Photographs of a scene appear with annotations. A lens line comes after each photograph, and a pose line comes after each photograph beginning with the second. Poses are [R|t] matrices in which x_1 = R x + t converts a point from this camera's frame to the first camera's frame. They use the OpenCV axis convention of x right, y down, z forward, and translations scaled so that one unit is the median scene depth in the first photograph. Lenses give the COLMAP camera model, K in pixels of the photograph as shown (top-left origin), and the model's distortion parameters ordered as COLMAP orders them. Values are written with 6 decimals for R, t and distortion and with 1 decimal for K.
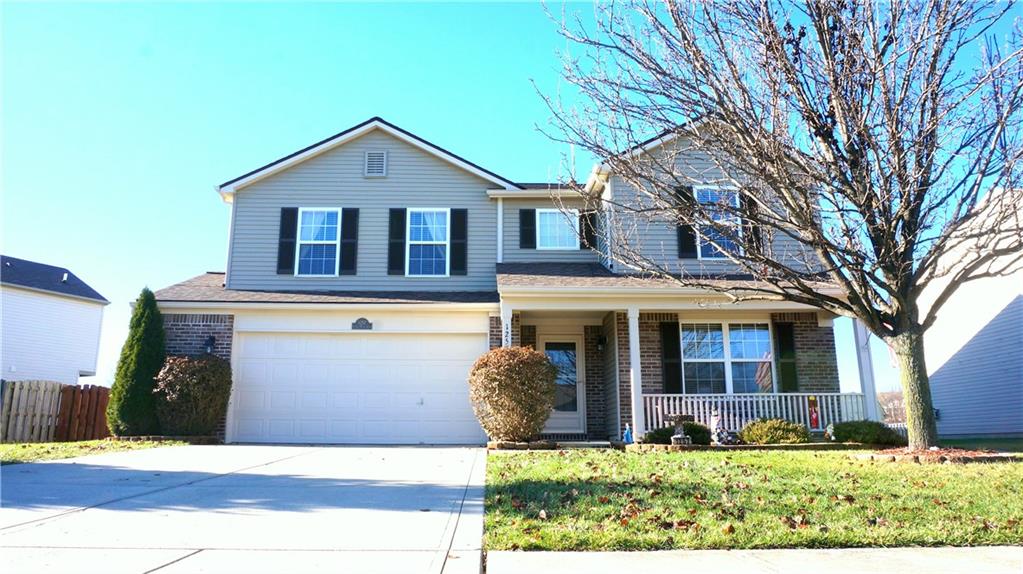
lens RADIAL K [[683.8, 0, 509.9], [0, 683.8, 286.6], [0, 0, 1]] dist [-0.041807, 0.007892]
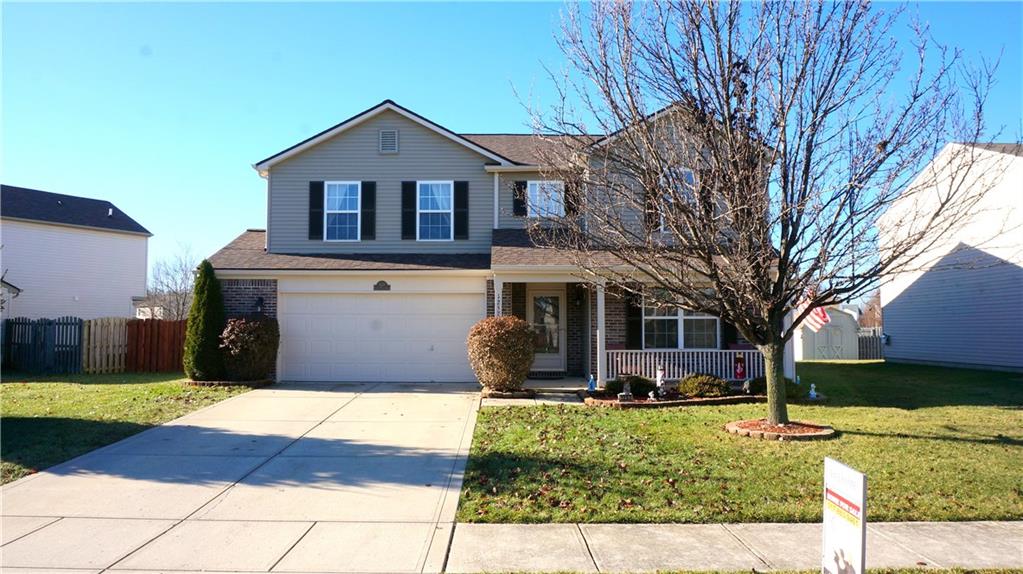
lens RADIAL K [[683.8, 0, 511.0], [0, 683.8, 287.8], [0, 0, 1]] dist [-0.041807, 0.007892]
pose [[0.999810, 0.002234, -0.019370, 0.037392], [0.001009, 0.986160, 0.165793, -0.143027], [0.019472, -0.165781, 0.985970, -0.197087]]
